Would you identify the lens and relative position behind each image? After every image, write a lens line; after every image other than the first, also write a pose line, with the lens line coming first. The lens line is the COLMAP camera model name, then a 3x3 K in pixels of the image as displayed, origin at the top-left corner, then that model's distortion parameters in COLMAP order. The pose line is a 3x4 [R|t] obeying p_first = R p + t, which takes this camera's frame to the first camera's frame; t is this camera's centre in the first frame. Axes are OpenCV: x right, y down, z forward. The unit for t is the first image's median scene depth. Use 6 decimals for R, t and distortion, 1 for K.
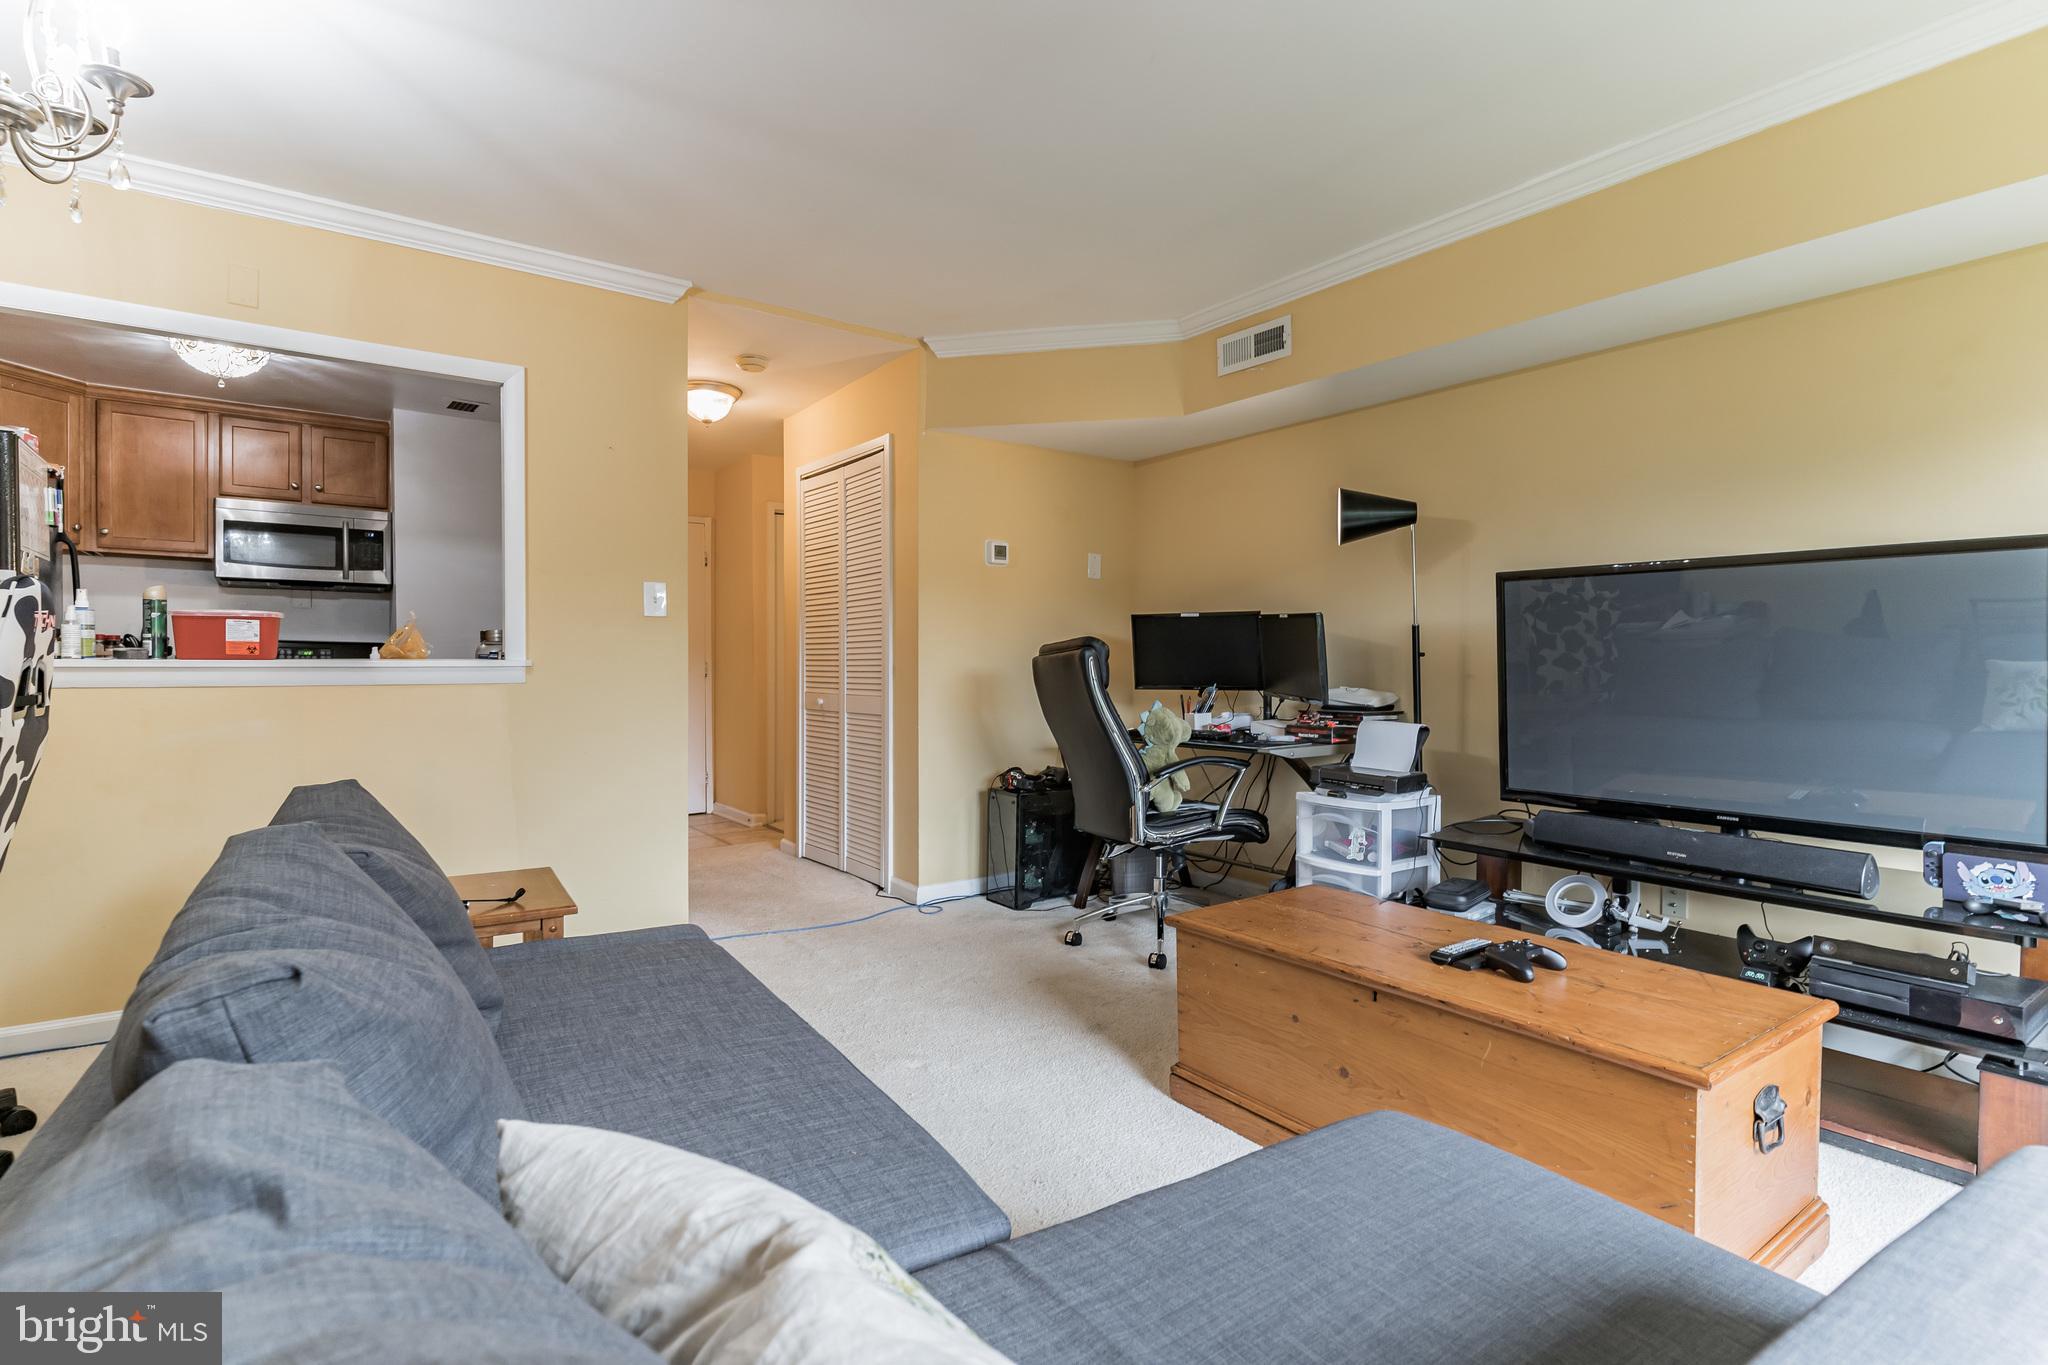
lens RADIAL K [[977.4, 0, 1014.0], [0, 977.4, 673.4], [0, 0, 1]] dist [0.000845, -0.000952]
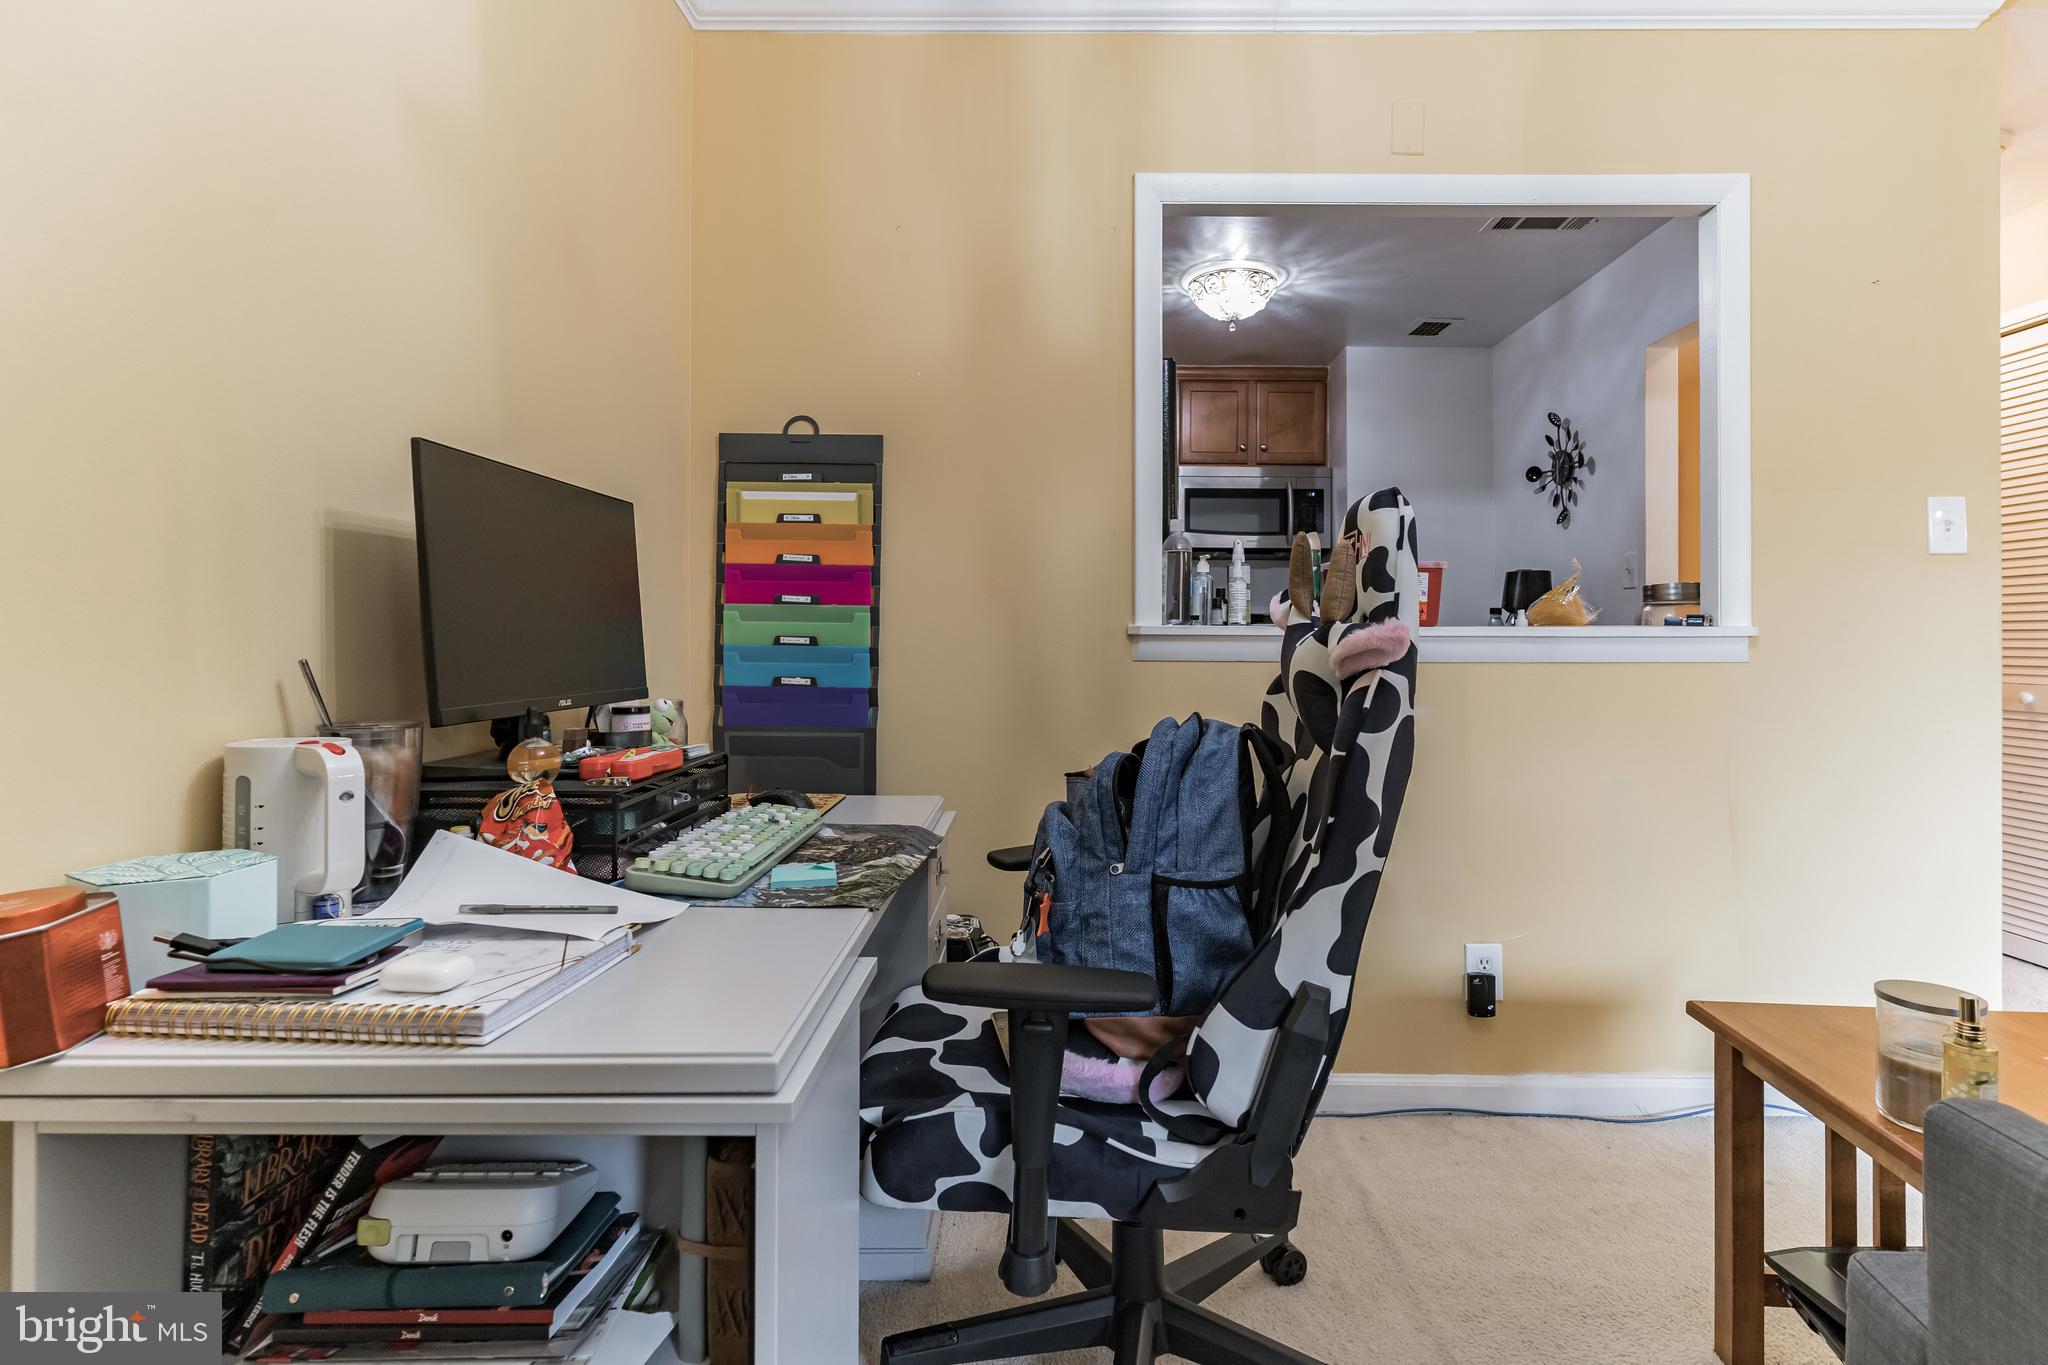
lens RADIAL K [[977.4, 0, 1059.8], [0, 977.4, 642.8], [0, 0, 1]] dist [0.000845, -0.000952]
pose [[0.813682, -0.000463, -0.581310, -0.332421], [-0.006054, 0.999939, -0.009271, 0.003720], [0.581279, 0.011063, 0.813629, 0.141404]]
